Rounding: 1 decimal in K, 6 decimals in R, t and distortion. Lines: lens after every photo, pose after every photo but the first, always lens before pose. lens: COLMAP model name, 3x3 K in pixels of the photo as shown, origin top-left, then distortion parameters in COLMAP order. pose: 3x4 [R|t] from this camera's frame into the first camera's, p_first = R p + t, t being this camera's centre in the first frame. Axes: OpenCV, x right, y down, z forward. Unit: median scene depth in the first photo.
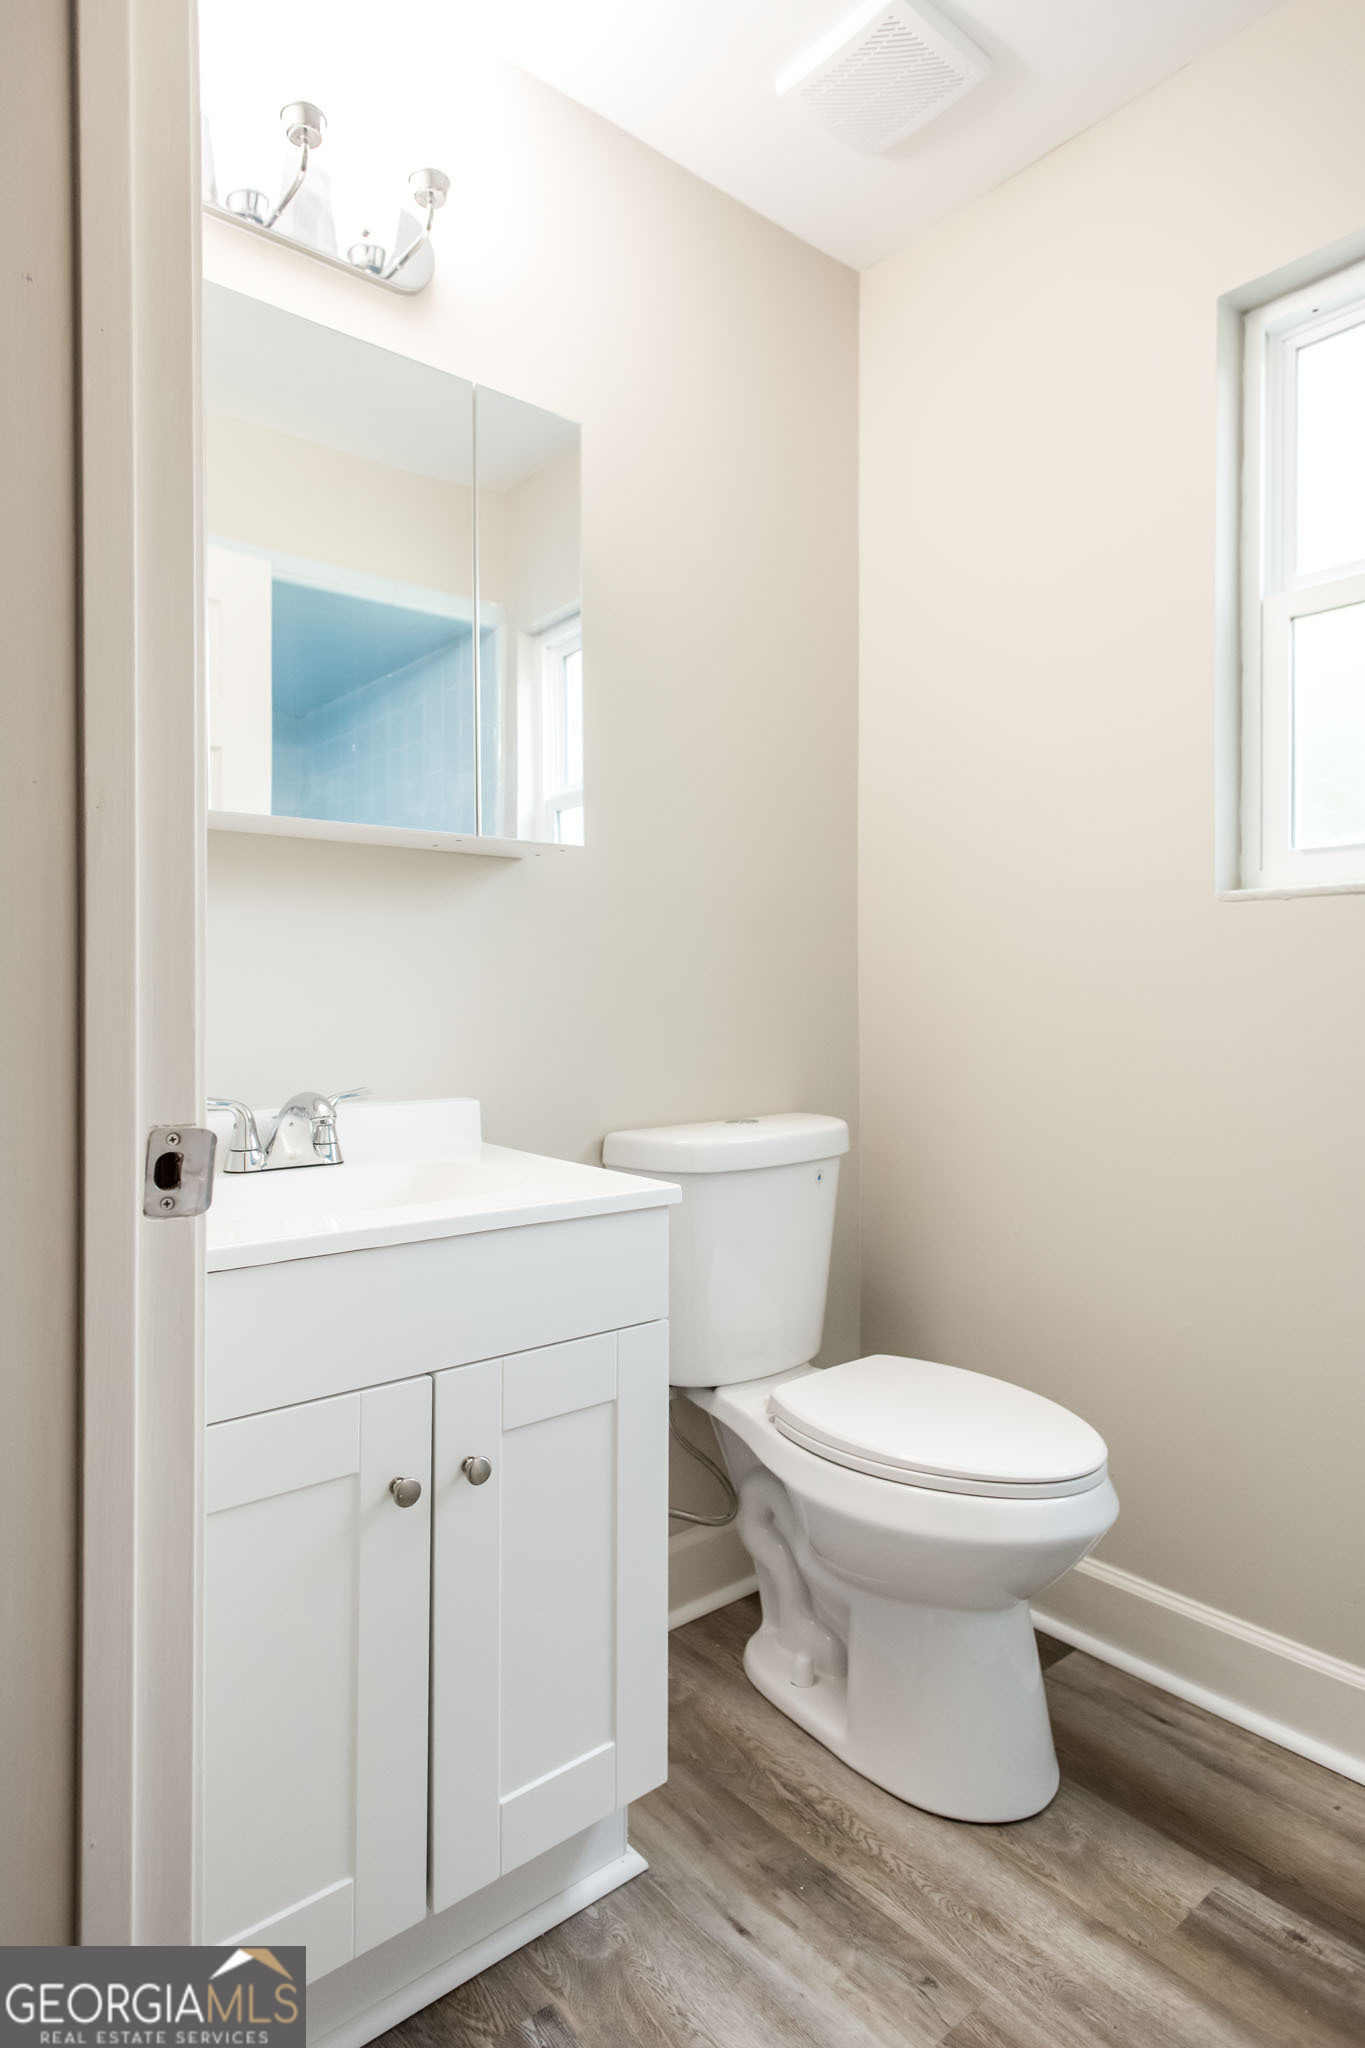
lens RADIAL K [[1165.3, 0, 687.7], [0, 1165.3, 1006.9], [0, 0, 1]] dist [0.021638, -0.005339]
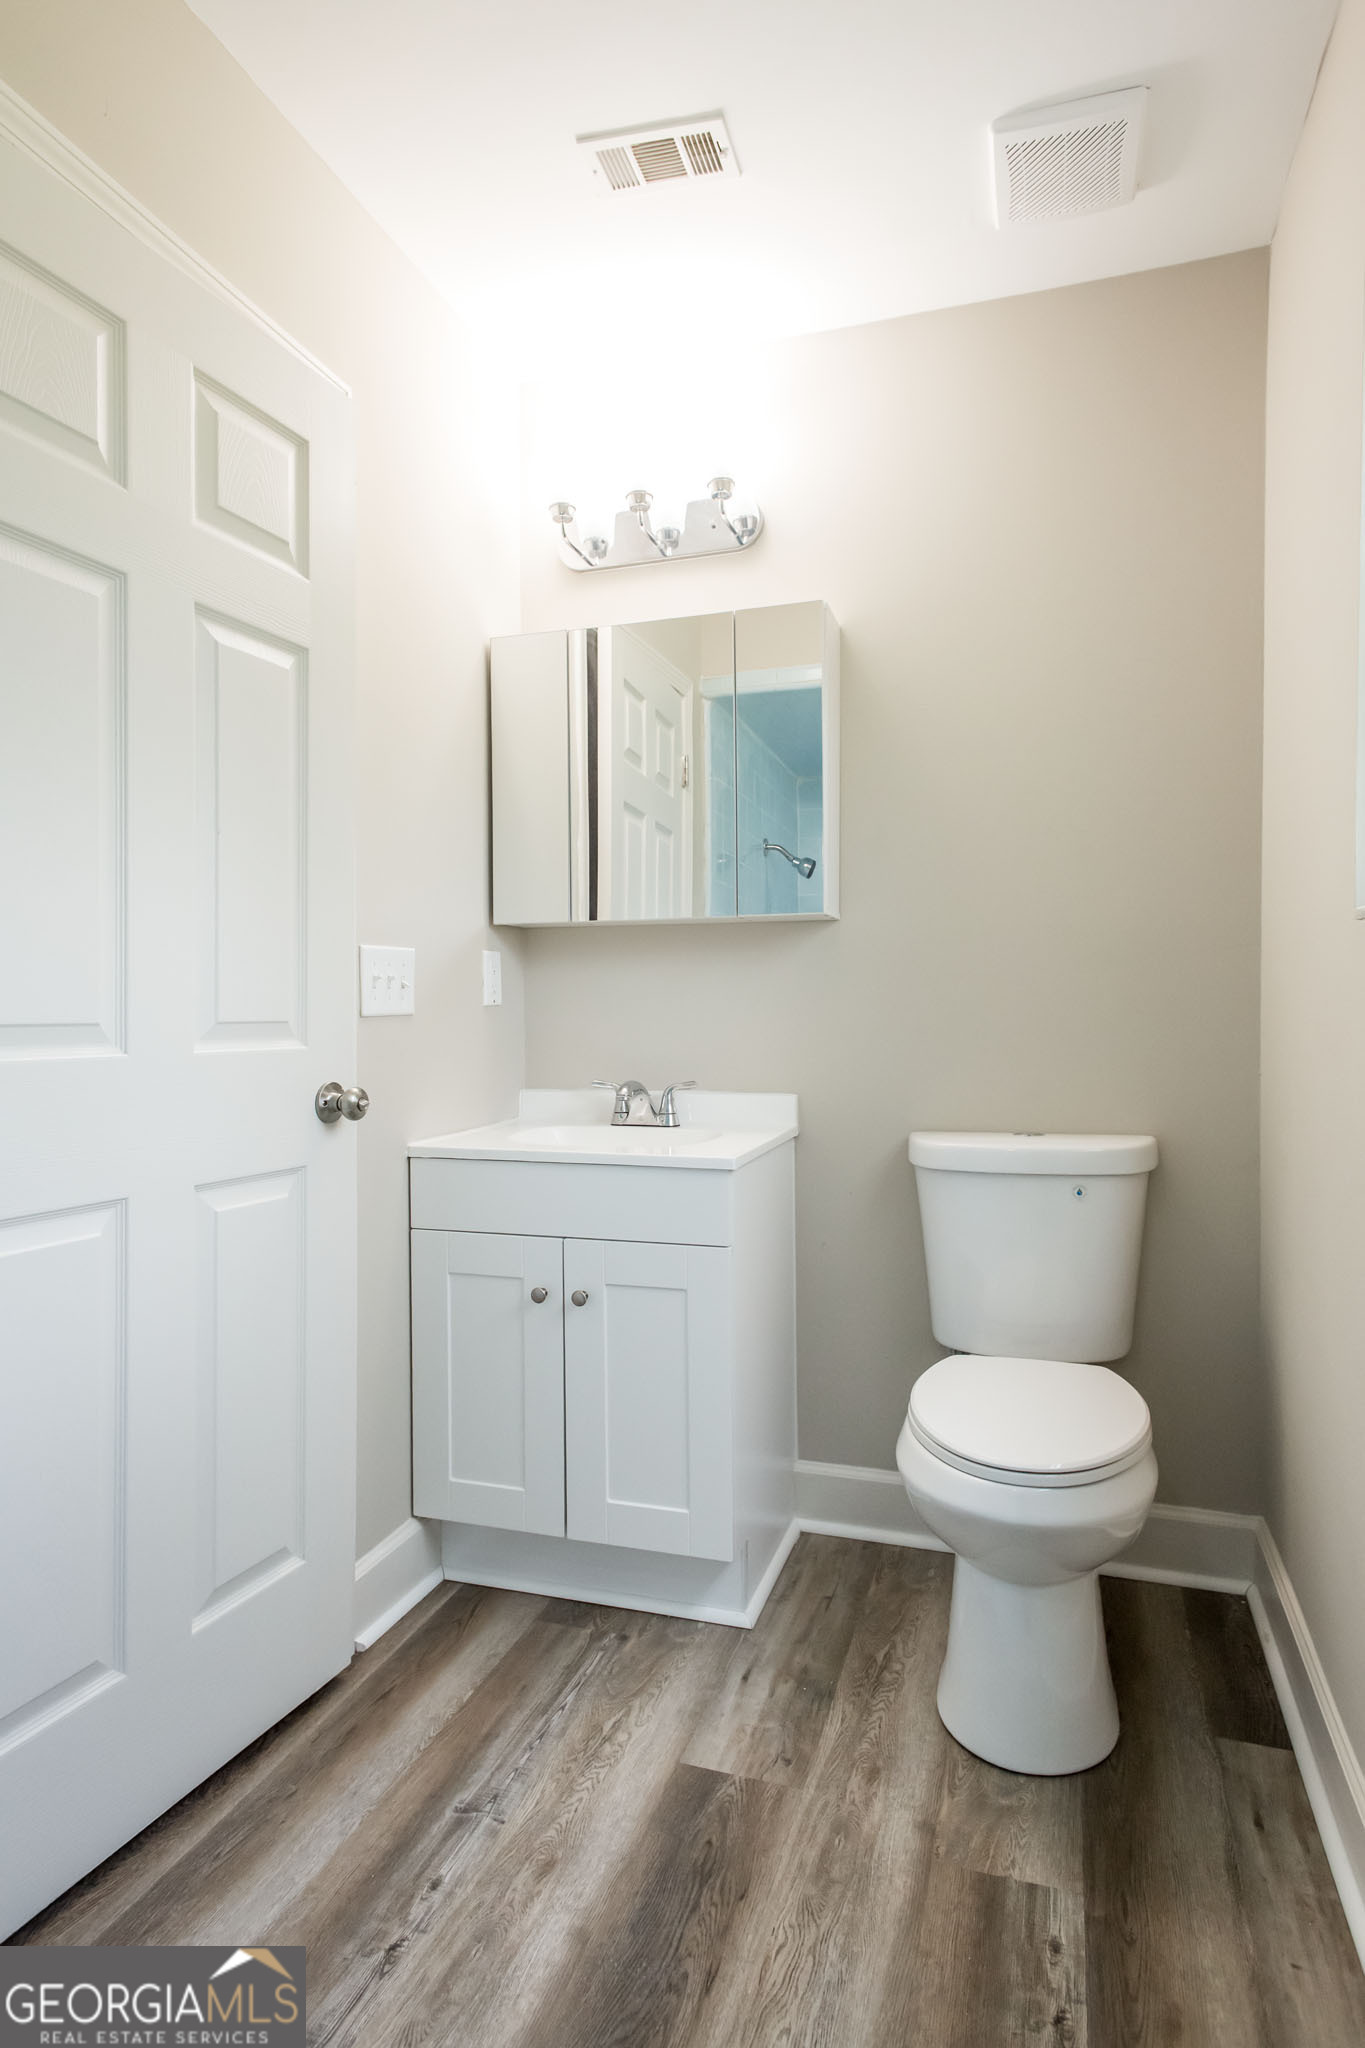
lens RADIAL K [[1165.3, 0, 697.4], [0, 1165.3, 1026.9], [0, 0, 1]] dist [0.021638, -0.005339]
pose [[0.533179, 0.012590, -0.845909, 1.165943], [-0.000613, 0.999895, 0.014495, -0.029379], [0.846002, -0.007210, 0.533131, 0.186641]]
